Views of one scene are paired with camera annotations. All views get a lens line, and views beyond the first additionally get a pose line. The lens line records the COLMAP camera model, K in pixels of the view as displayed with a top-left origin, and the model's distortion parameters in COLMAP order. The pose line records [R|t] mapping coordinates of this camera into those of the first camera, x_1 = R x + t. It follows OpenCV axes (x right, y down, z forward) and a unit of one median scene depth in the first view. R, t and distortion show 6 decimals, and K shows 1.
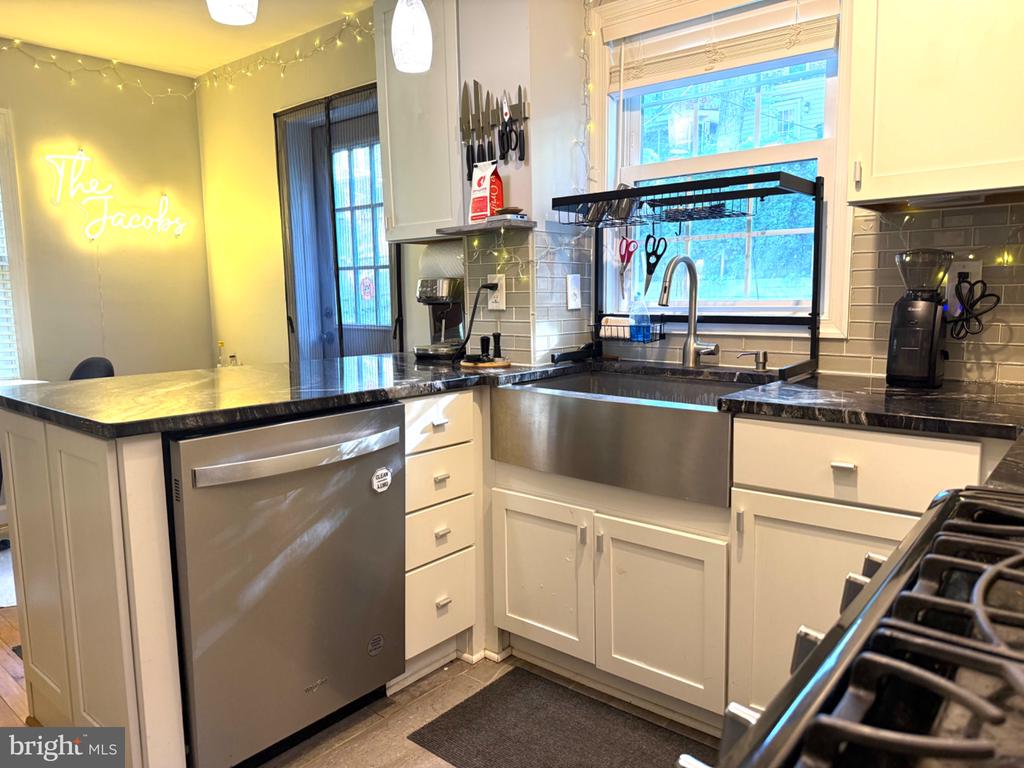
lens RADIAL K [[718.8, 0, 532.7], [0, 718.8, 390.2], [0, 0, 1]] dist [0.094329, -0.112813]
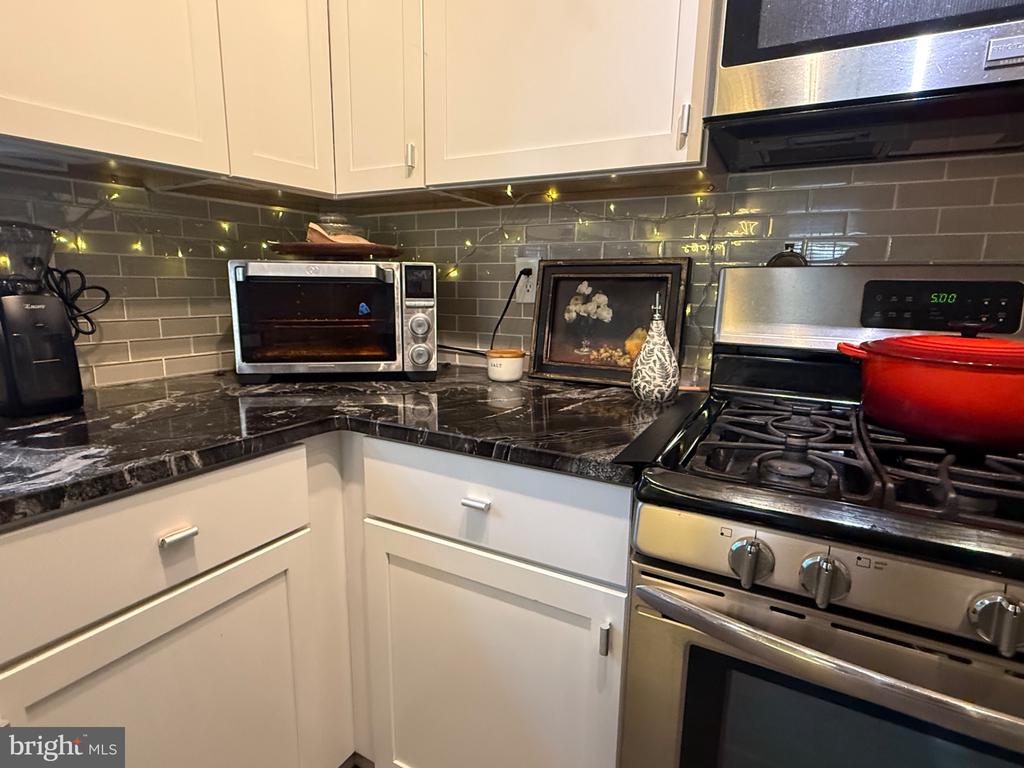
lens RADIAL K [[545.9, 0, 510.3], [0, 545.9, 388.1], [0, 0, 1]] dist [-0.001617, 0.001103]
pose [[-0.158765, -0.172580, 0.972116, -0.065710], [0.120187, 0.973904, 0.192527, -0.061996], [-0.979974, 0.147402, -0.133880, 0.488474]]
